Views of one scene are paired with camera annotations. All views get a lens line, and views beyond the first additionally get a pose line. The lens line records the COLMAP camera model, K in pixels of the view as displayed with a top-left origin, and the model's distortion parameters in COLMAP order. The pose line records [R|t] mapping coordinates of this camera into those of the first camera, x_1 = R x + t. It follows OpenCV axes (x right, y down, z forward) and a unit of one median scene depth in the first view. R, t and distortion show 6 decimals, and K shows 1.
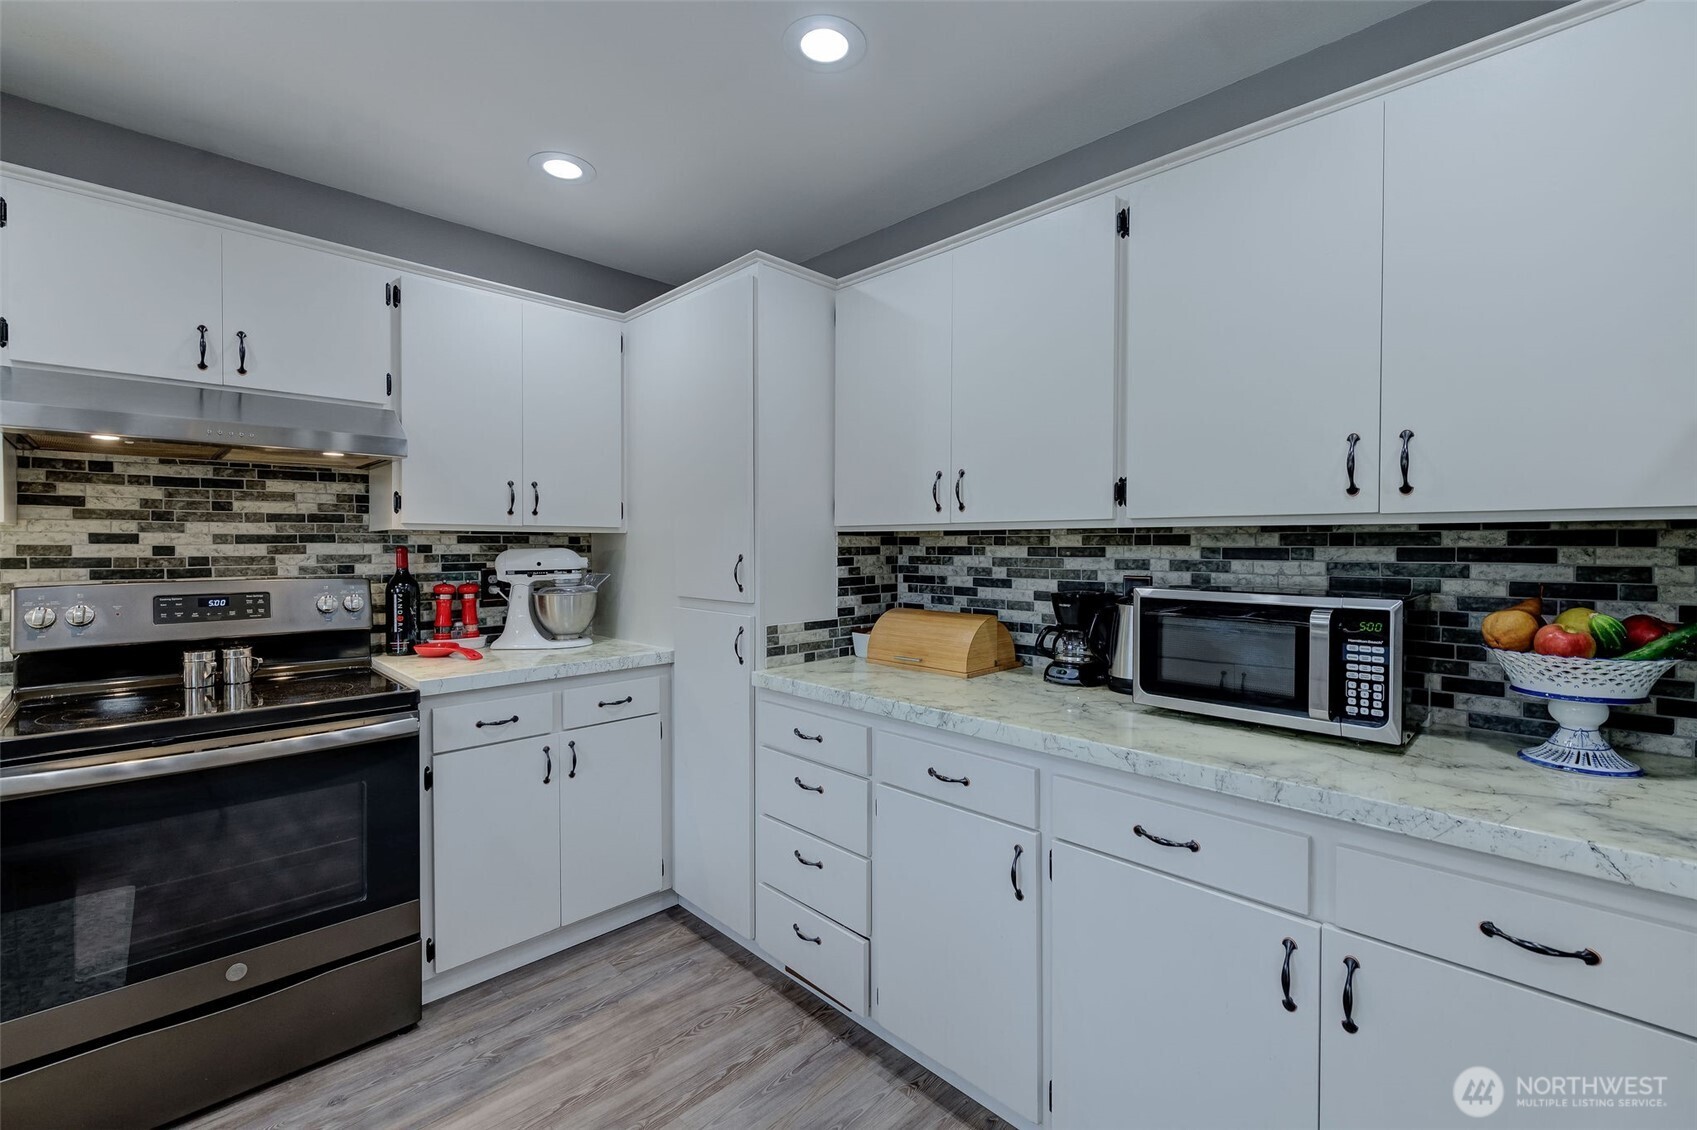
lens RADIAL K [[725.1, 0, 843.2], [0, 725.1, 560.7], [0, 0, 1]] dist [0.005952, -0.000995]
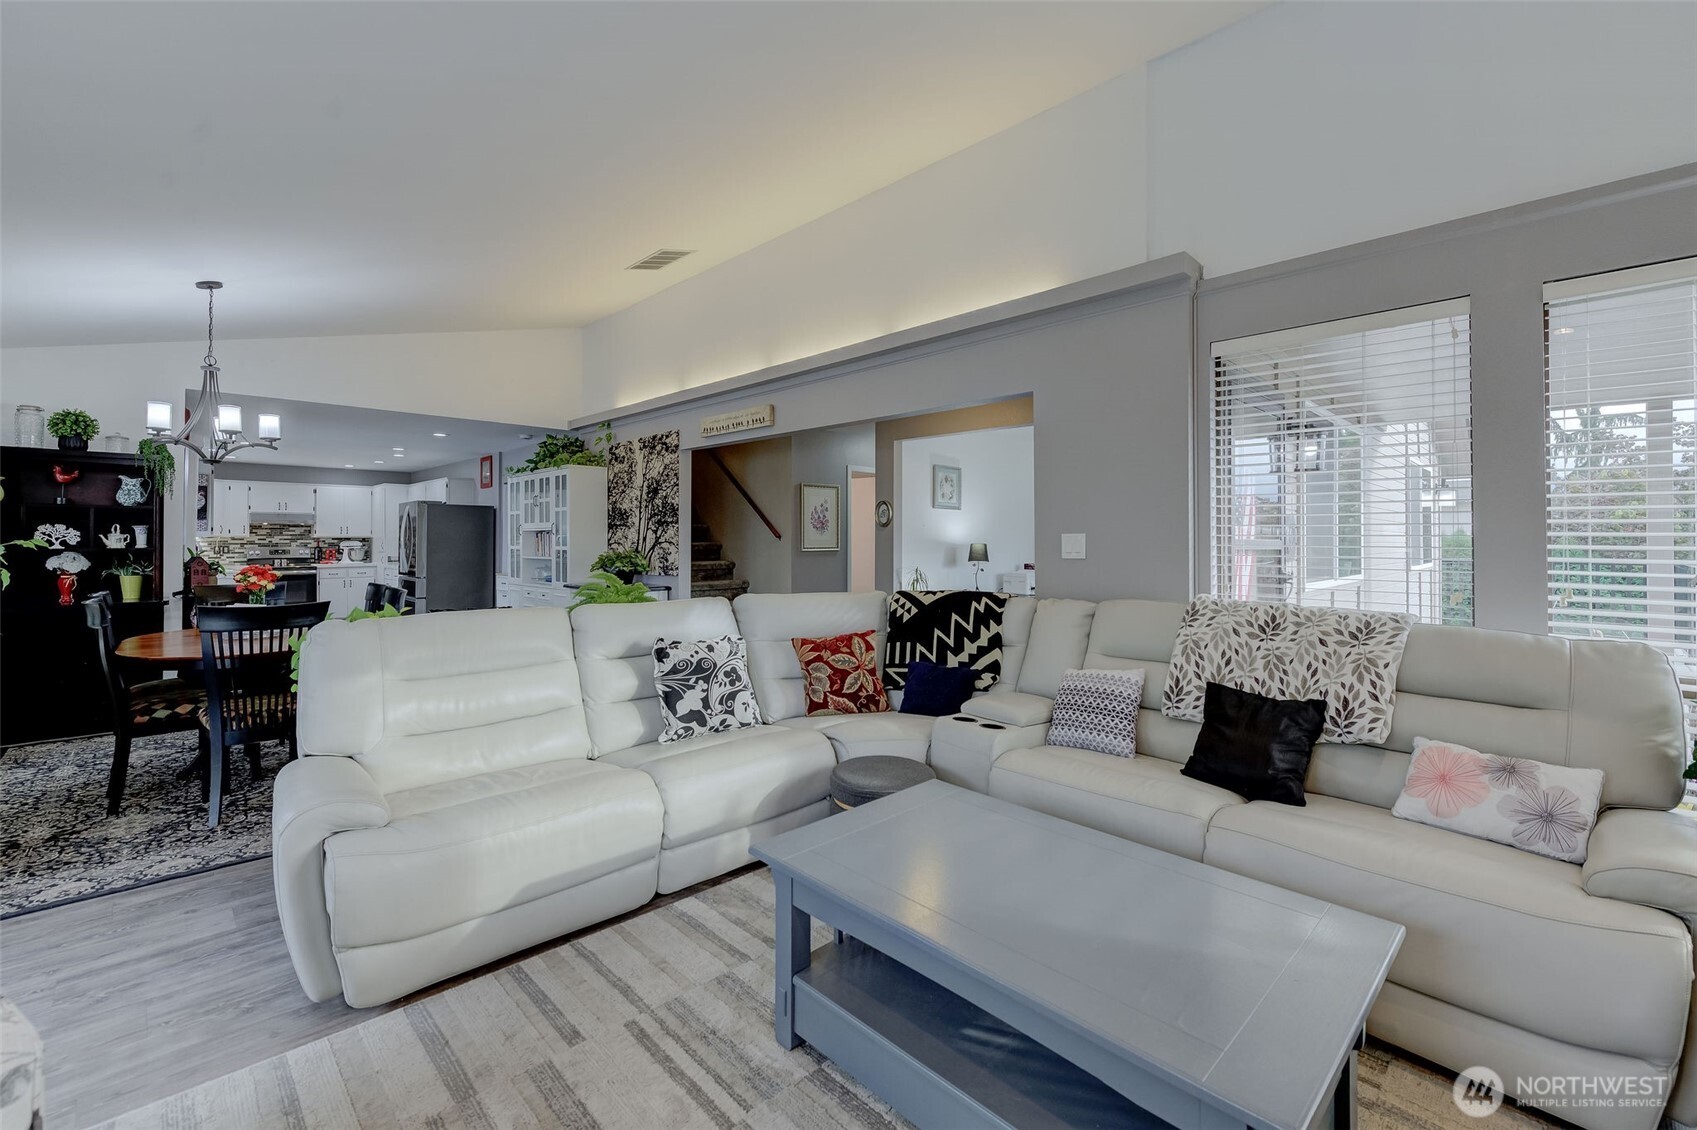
lens RADIAL K [[725.1, 0, 854.1], [0, 725.1, 549.3], [0, 0, 1]] dist [0.005952, -0.000995]
pose [[0.999975, 0.003237, -0.006267, 3.058799], [-0.003243, 0.999994, -0.000824, 0.029593], [0.006264, 0.000844, 0.999980, -3.899683]]
